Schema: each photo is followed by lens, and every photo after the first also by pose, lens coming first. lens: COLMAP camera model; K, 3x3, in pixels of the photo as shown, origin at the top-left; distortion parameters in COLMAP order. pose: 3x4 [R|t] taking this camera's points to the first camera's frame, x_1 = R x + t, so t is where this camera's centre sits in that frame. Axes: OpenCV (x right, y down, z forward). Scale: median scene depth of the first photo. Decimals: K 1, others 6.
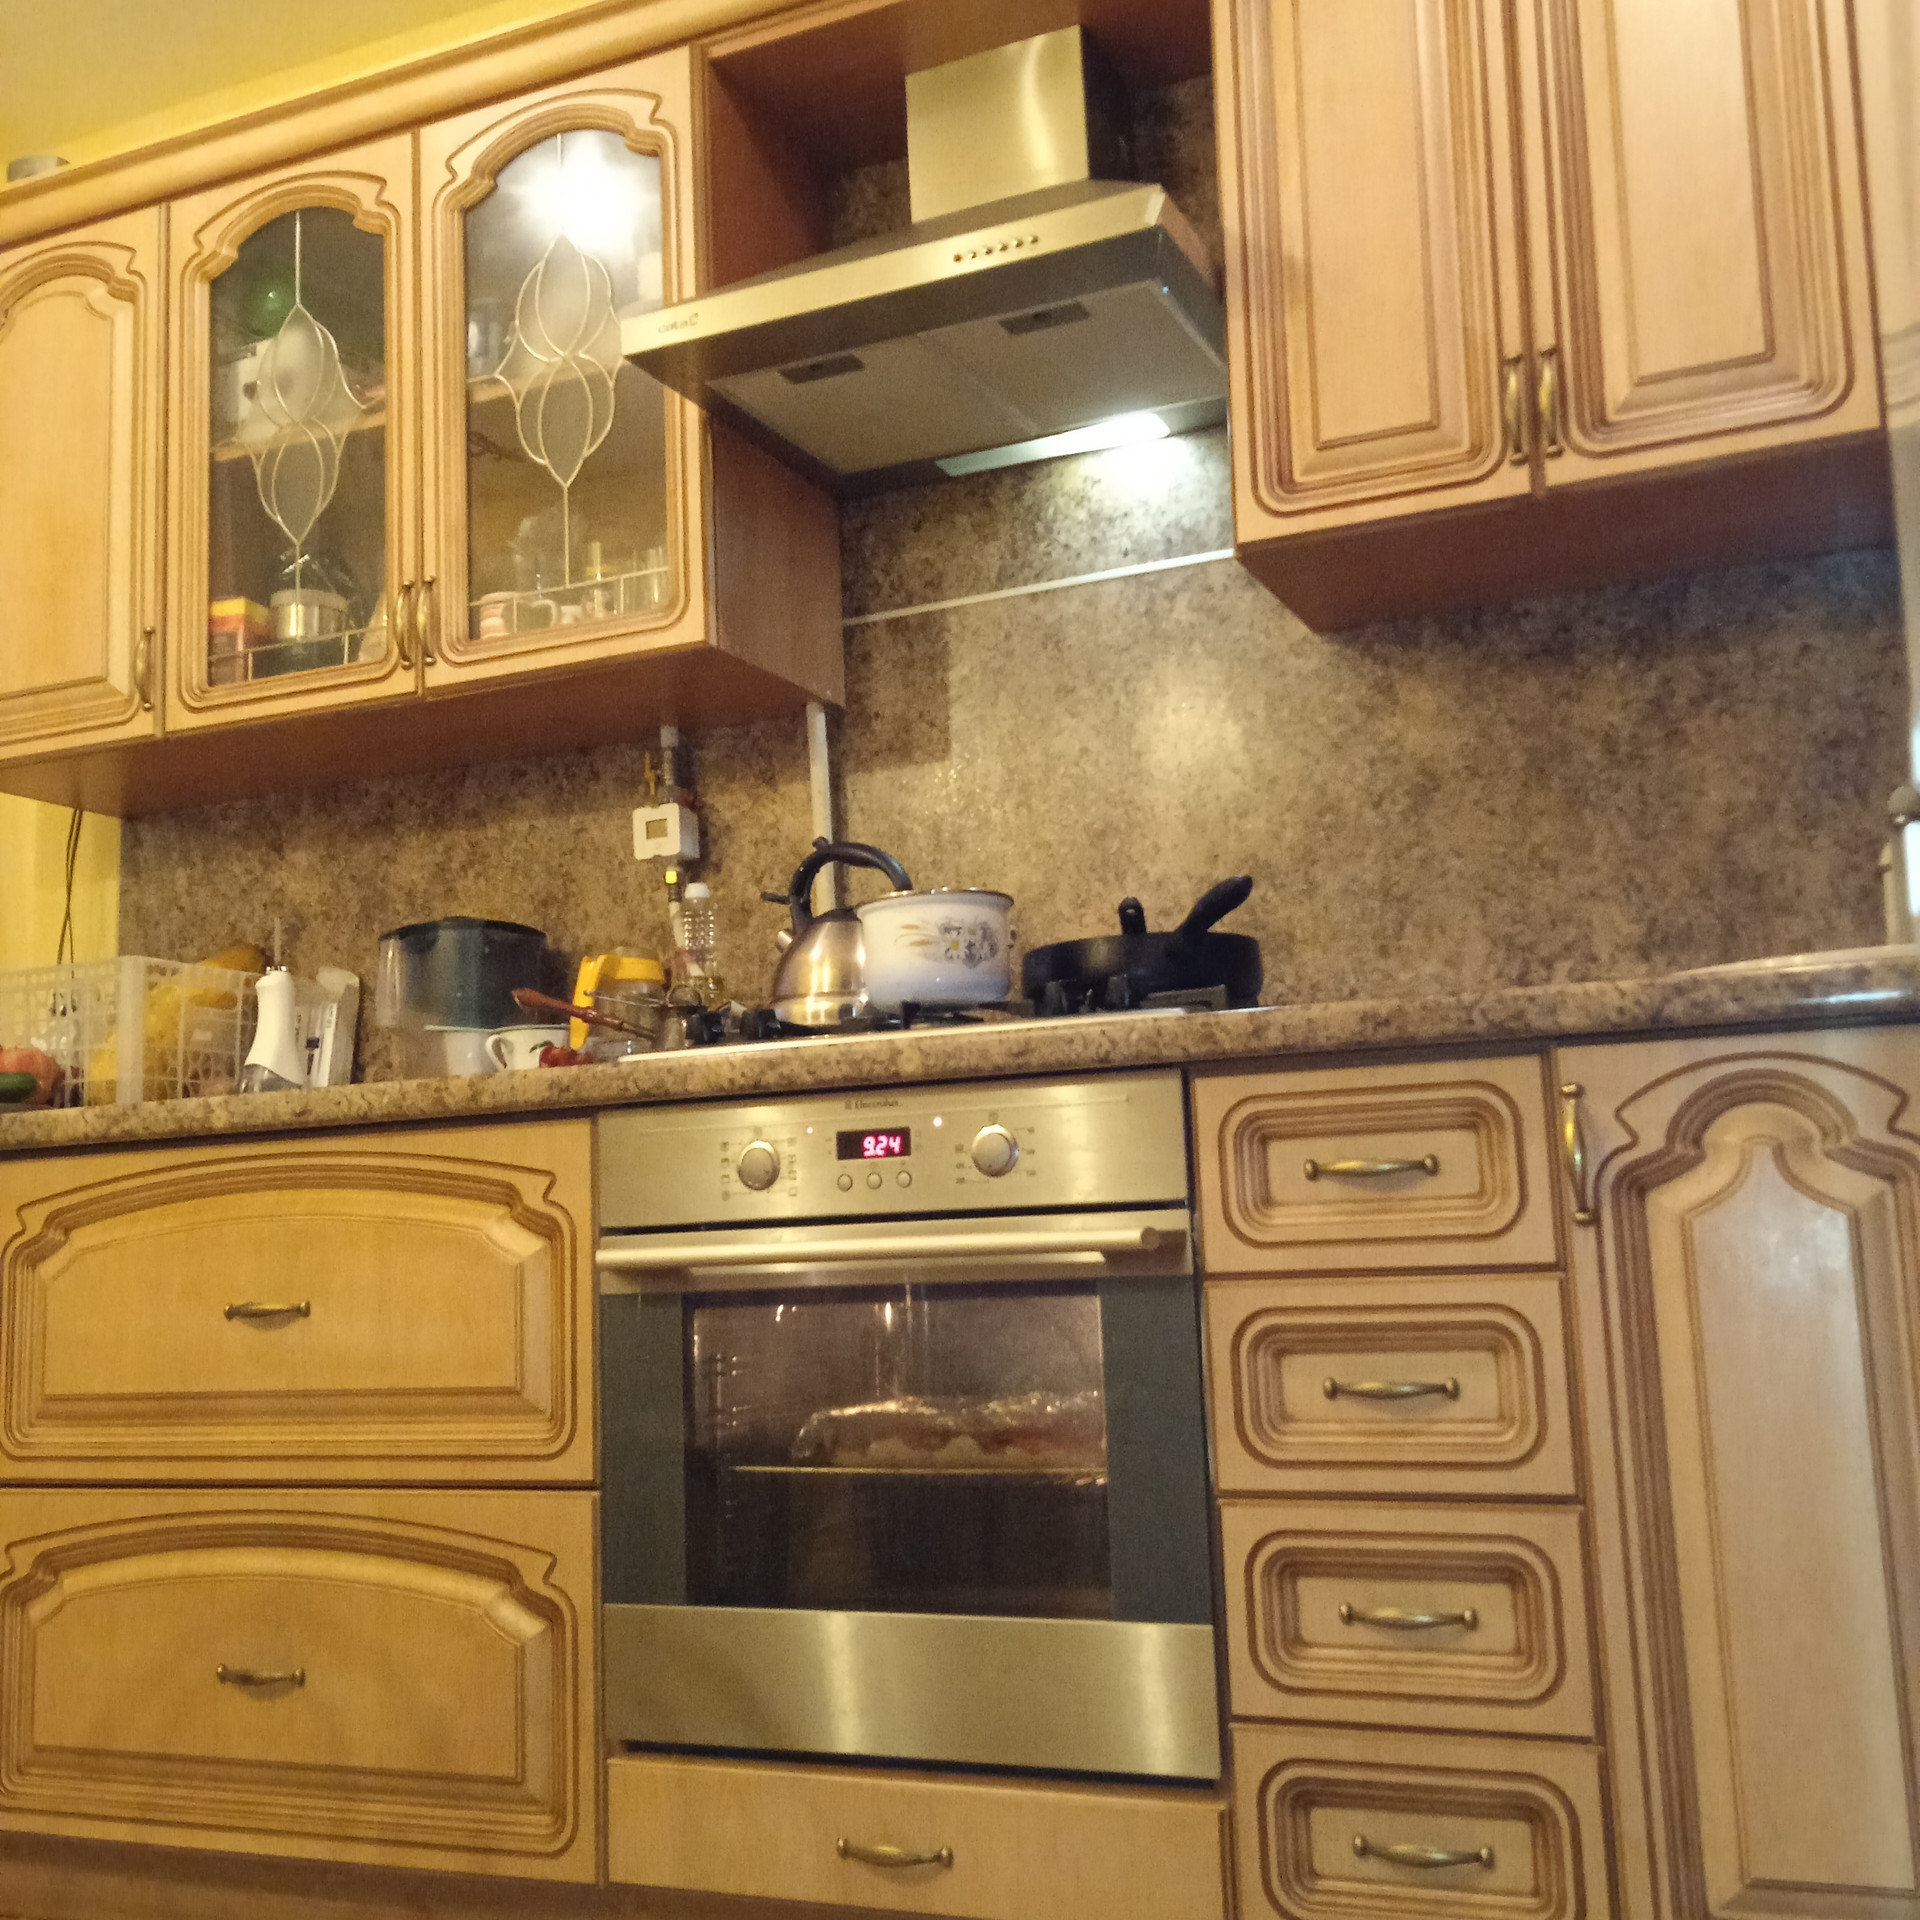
lens RADIAL K [[2113.9, 0, 960.0], [0, 2113.9, 960.0], [0, 0, 1]] dist [0.149087, -0.267340]
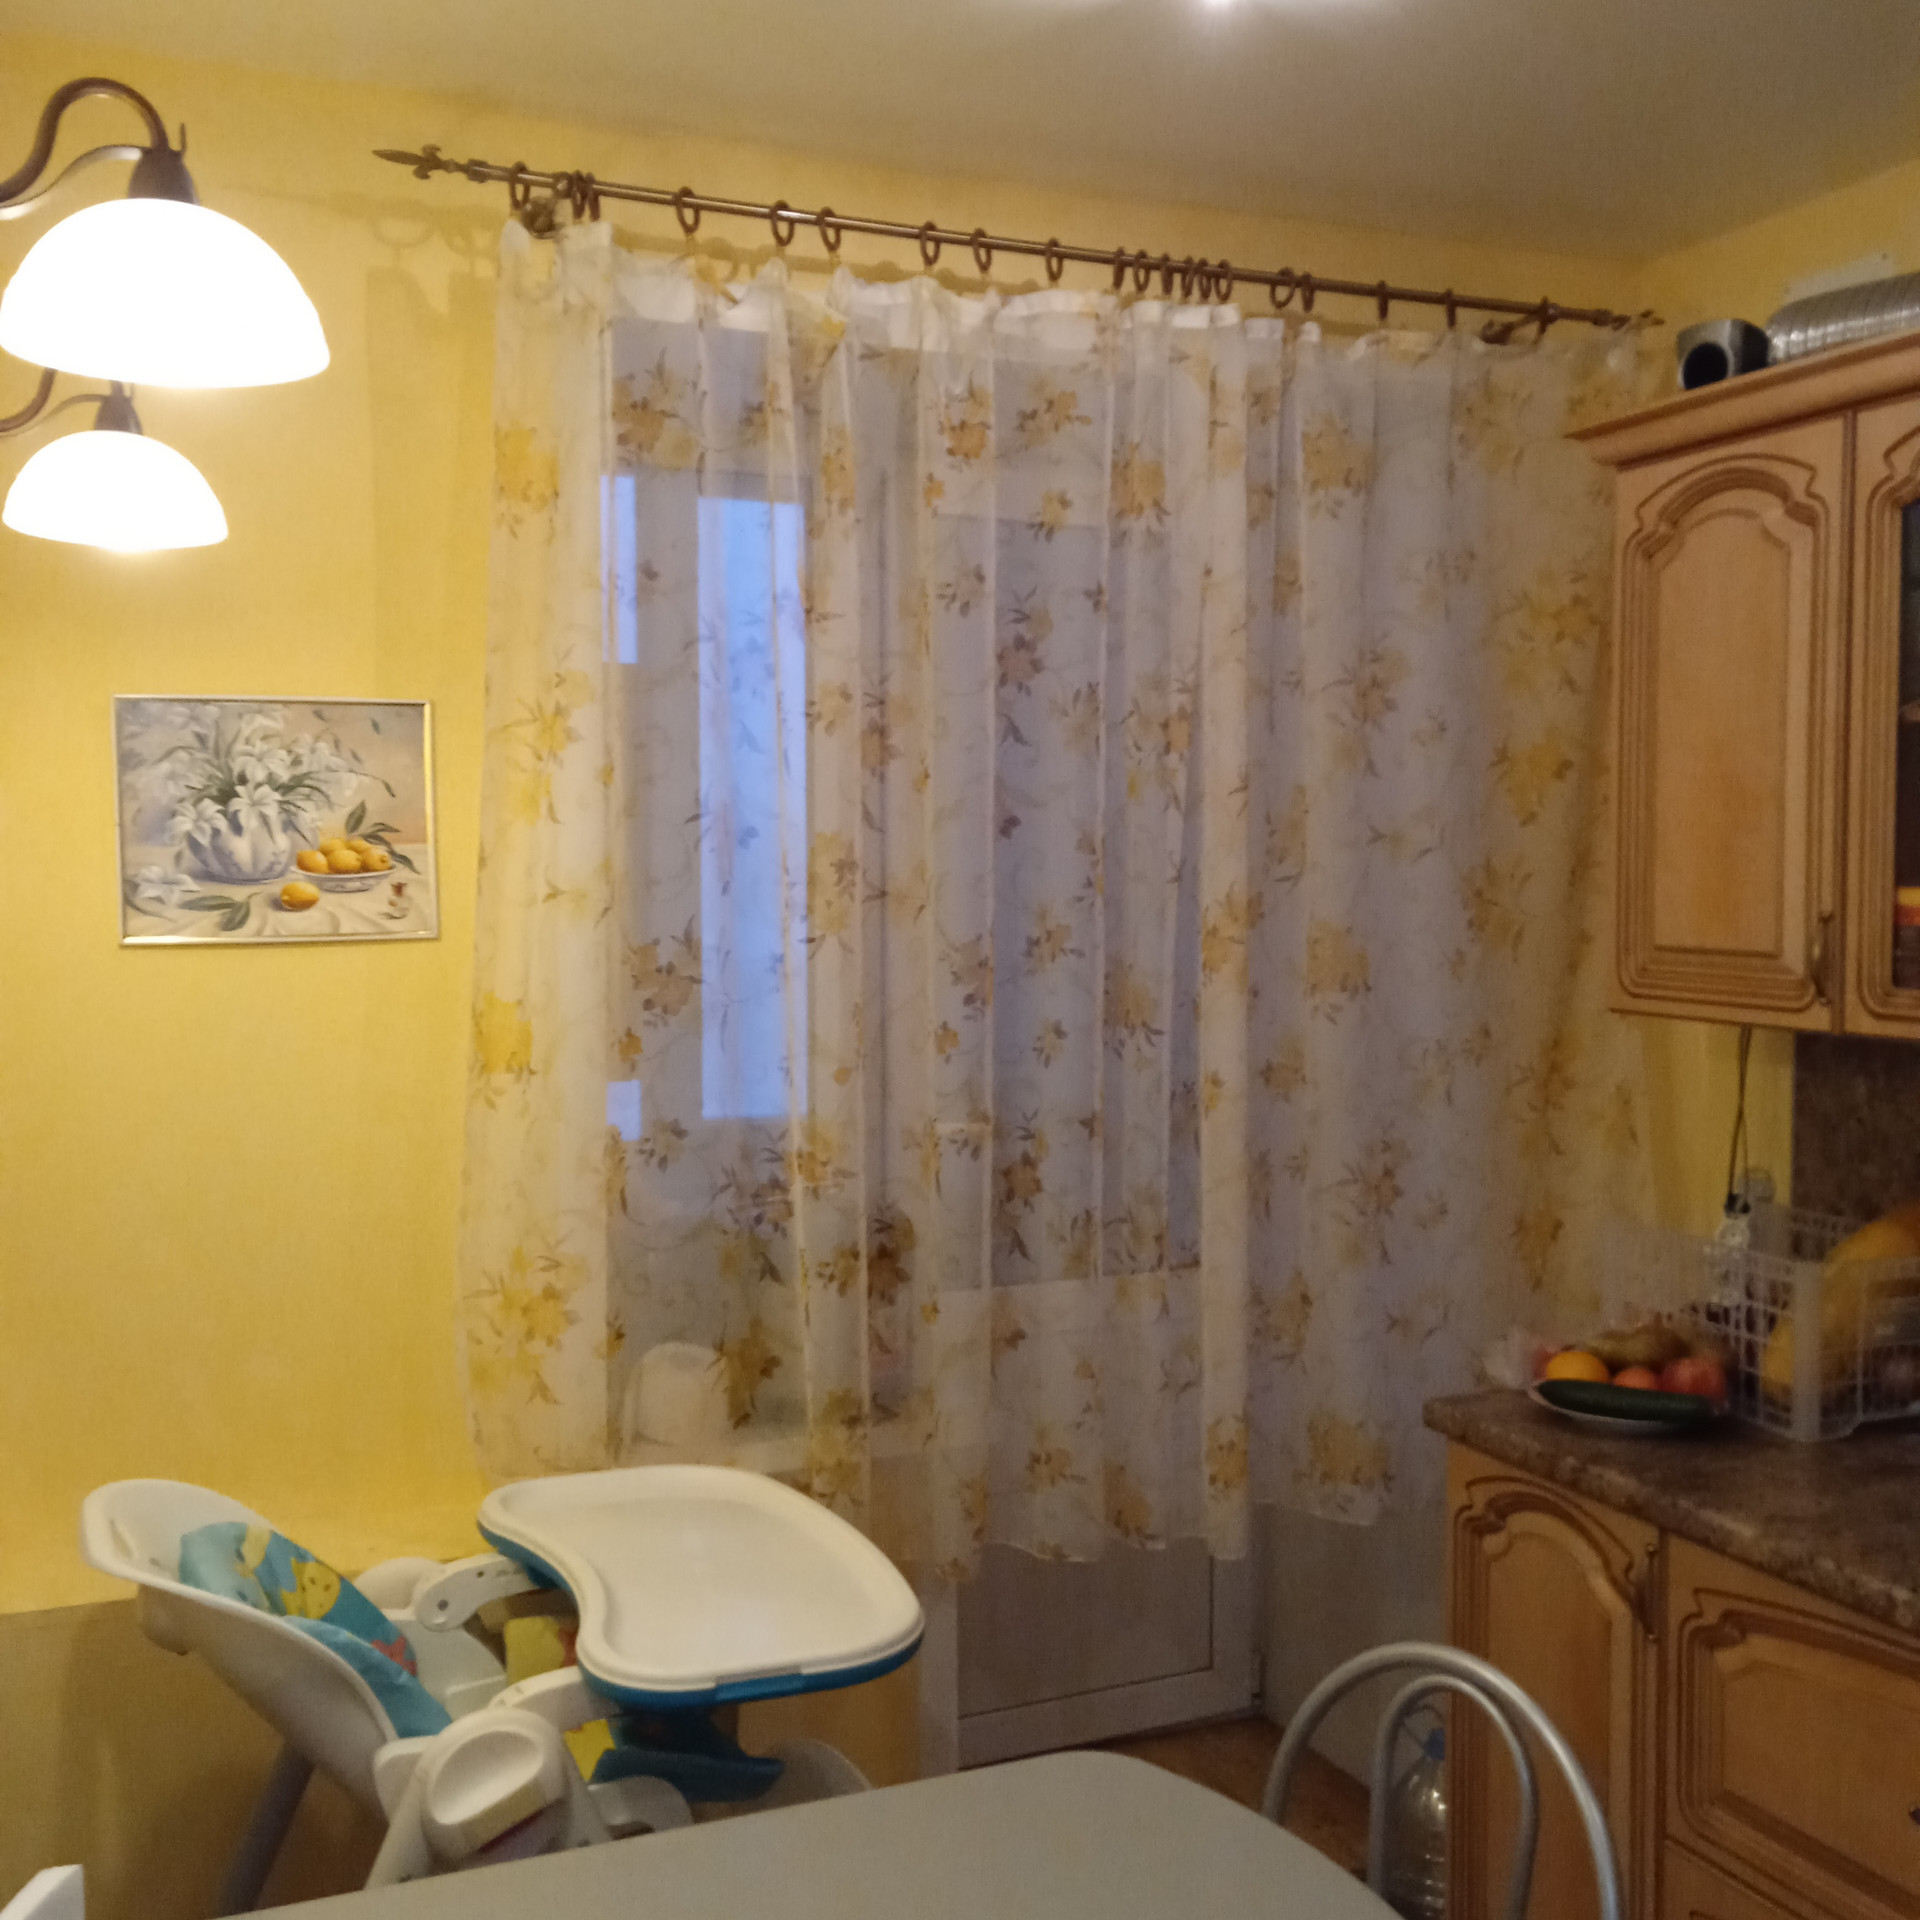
lens RADIAL K [[2113.9, 0, 960.0], [0, 2113.9, 960.0], [0, 0, 1]] dist [0.149087, -0.267340]
pose [[0.735019, 0.066057, -0.674821, -0.032441], [0.068618, 0.982887, 0.170952, -0.310987], [0.674566, -0.171958, 0.717908, 0.099367]]
